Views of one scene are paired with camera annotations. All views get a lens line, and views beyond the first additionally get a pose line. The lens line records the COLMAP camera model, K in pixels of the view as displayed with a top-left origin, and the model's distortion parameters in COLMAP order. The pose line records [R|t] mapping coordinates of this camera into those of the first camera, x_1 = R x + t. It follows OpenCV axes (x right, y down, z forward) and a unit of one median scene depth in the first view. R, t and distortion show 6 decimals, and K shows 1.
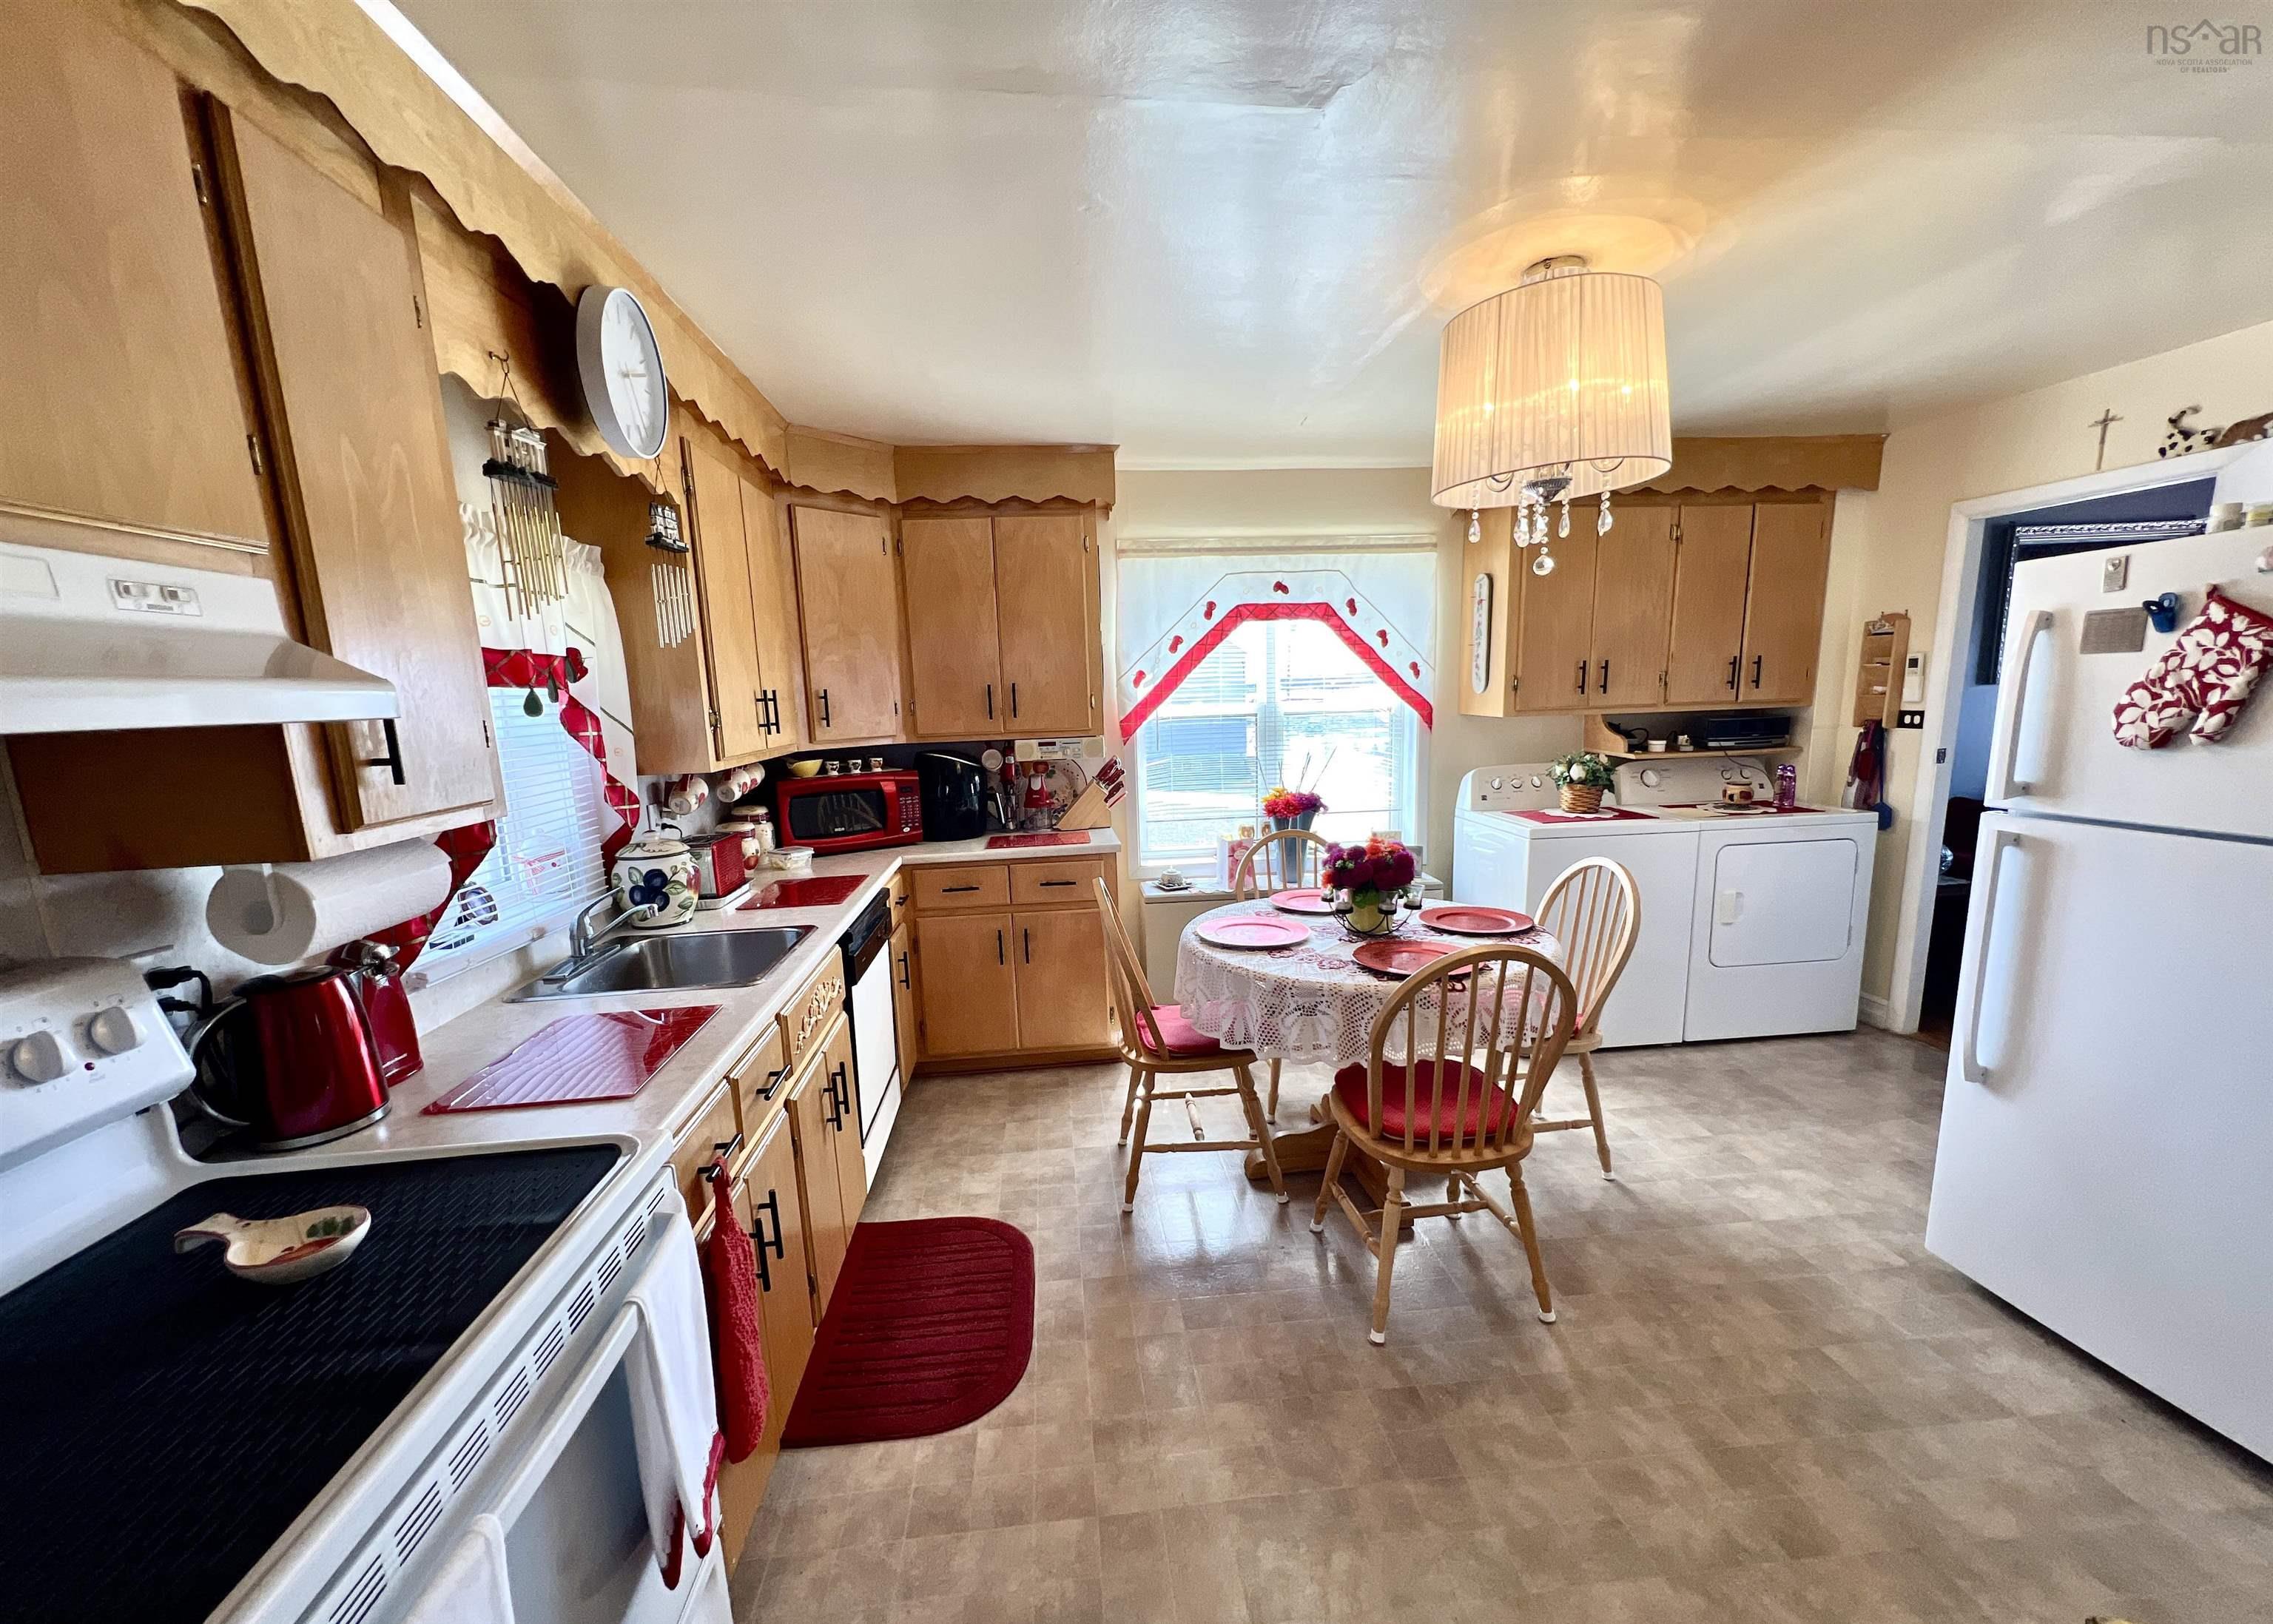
lens RADIAL K [[913.3, 0, 1135.3], [0, 913.3, 858.0], [0, 0, 1]] dist [0.000355, -0.000367]
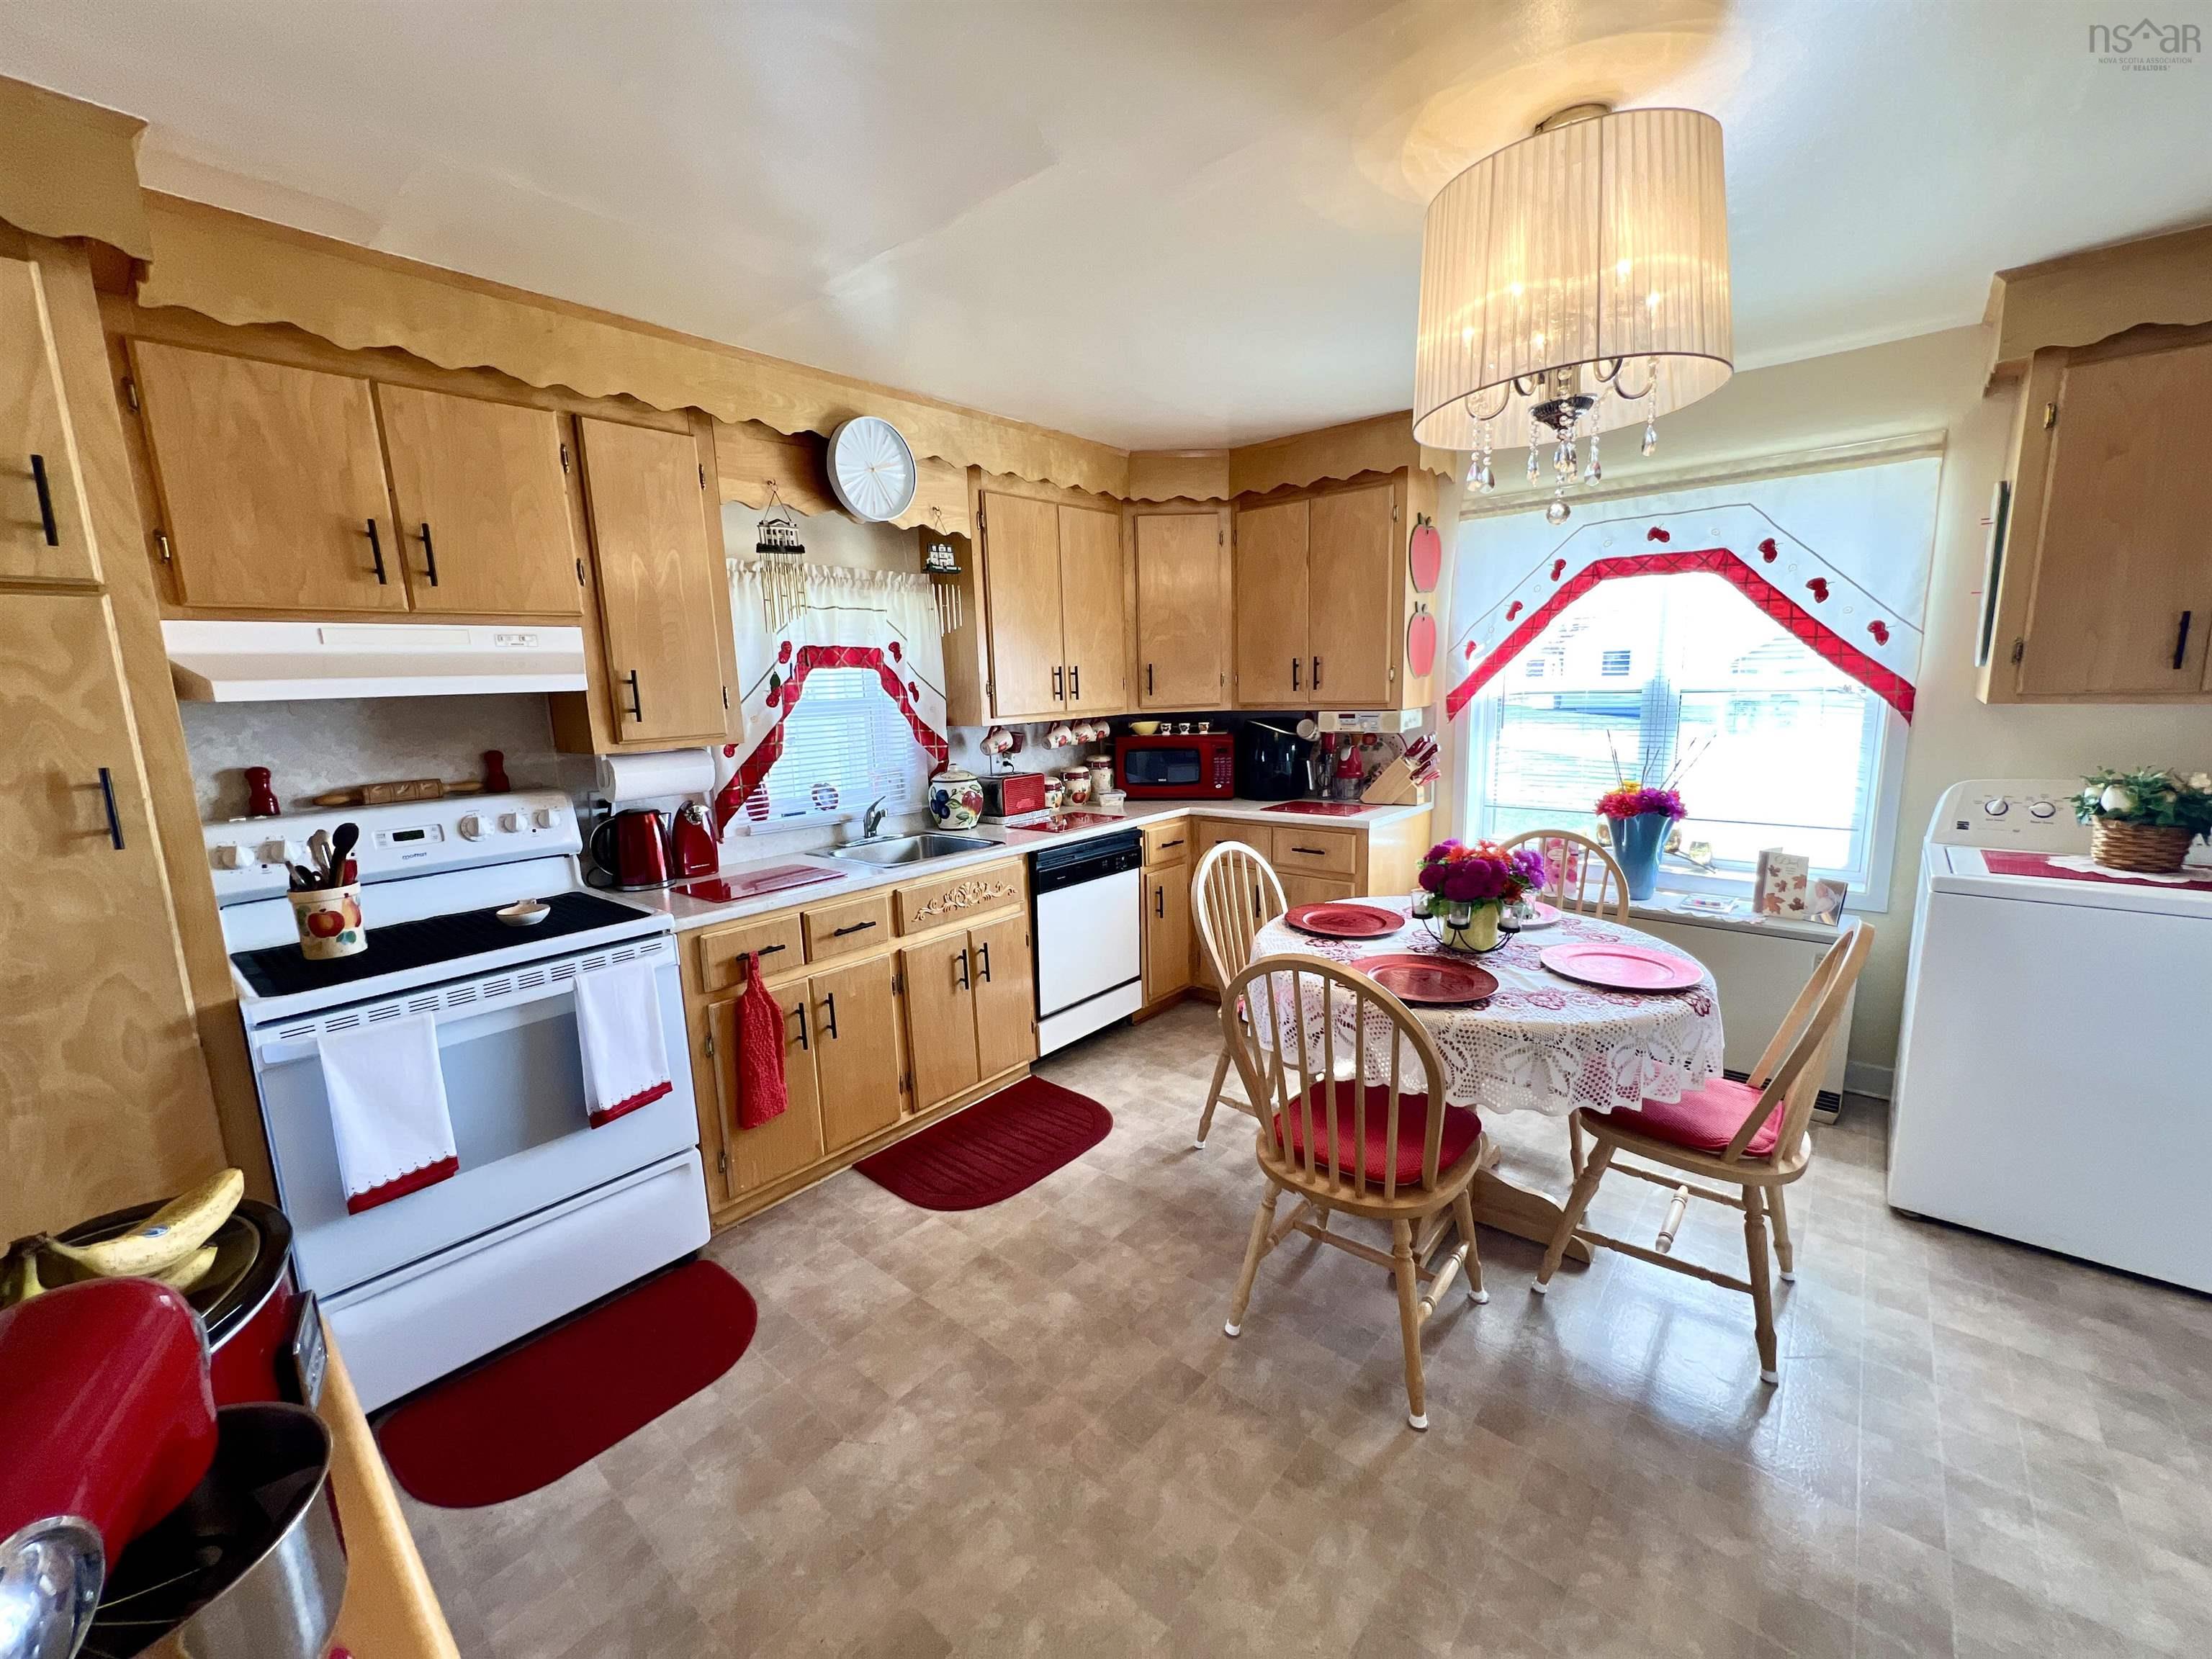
lens RADIAL K [[890.1, 0, 1101.3], [0, 890.1, 832.4], [0, 0, 1]] dist [-0.002814, 0.001036]
pose [[0.688106, 0.134304, -0.713073, 0.514660], [-0.121975, 0.990147, 0.068785, -0.036519], [0.715285, 0.039646, 0.697708, 0.135926]]
